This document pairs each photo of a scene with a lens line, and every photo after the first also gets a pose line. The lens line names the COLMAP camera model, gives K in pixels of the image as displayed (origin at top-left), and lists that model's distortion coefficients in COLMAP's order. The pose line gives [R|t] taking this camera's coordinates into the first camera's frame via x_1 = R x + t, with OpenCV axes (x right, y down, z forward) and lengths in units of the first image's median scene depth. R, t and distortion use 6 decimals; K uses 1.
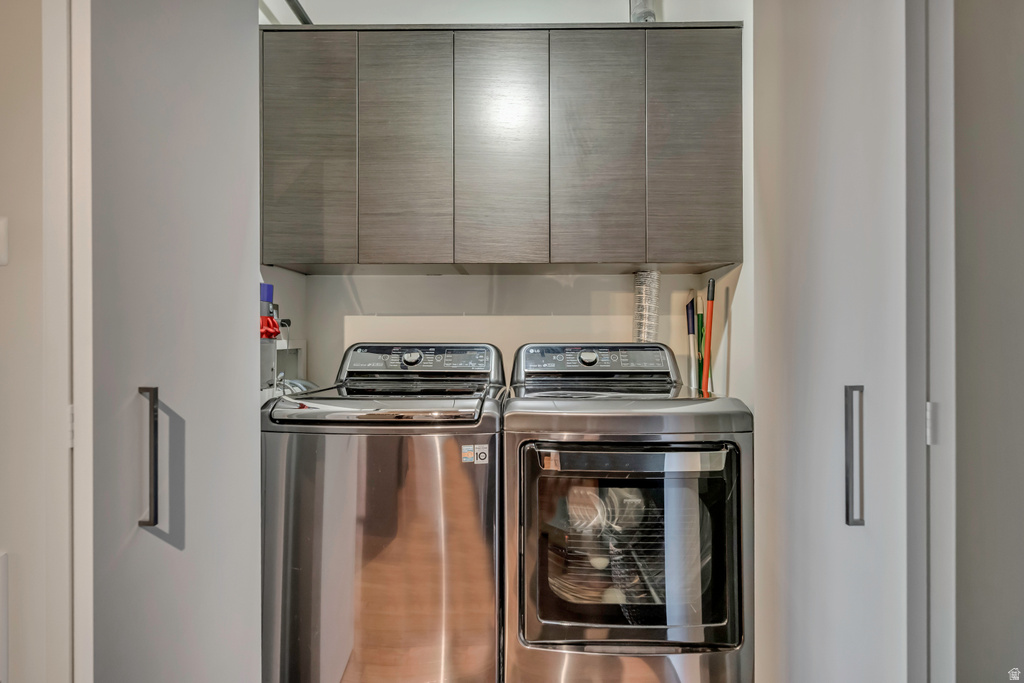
lens RADIAL K [[435.5, 0, 512.8], [0, 435.5, 334.4], [0, 0, 1]] dist [-0.001756, 0.000144]
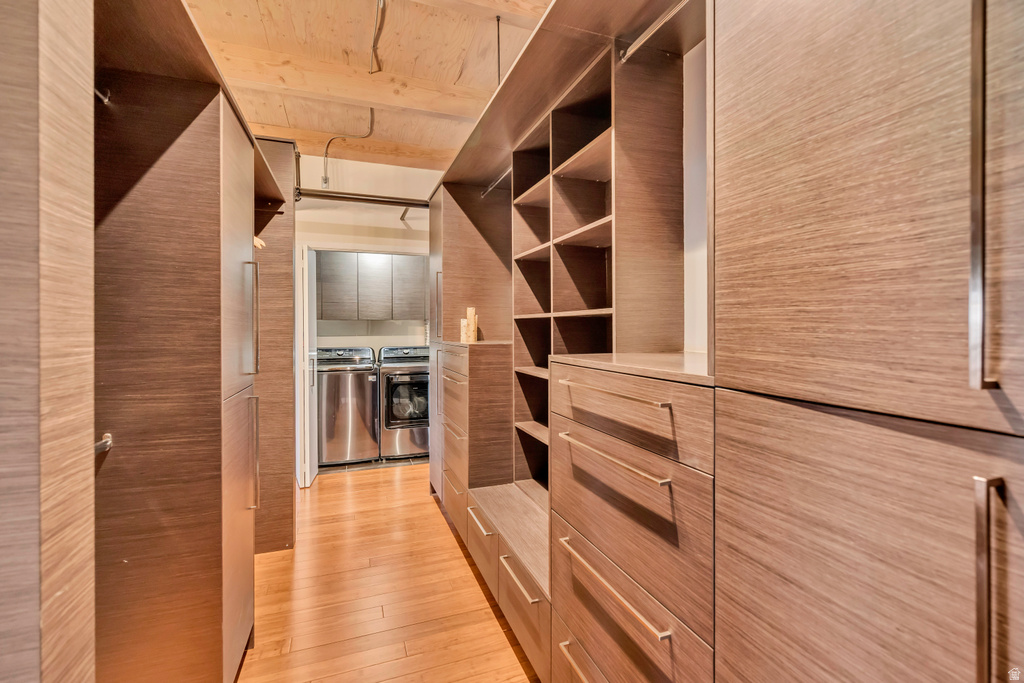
lens RADIAL K [[435.5, 0, 511.7], [0, 435.5, 339.1], [0, 0, 1]] dist [-0.001756, 0.000144]
pose [[0.930485, -0.007615, 0.366250, -0.230549], [0.008367, 0.999965, -0.000467, -0.022560], [-0.366234, 0.003499, 0.930516, -1.938311]]
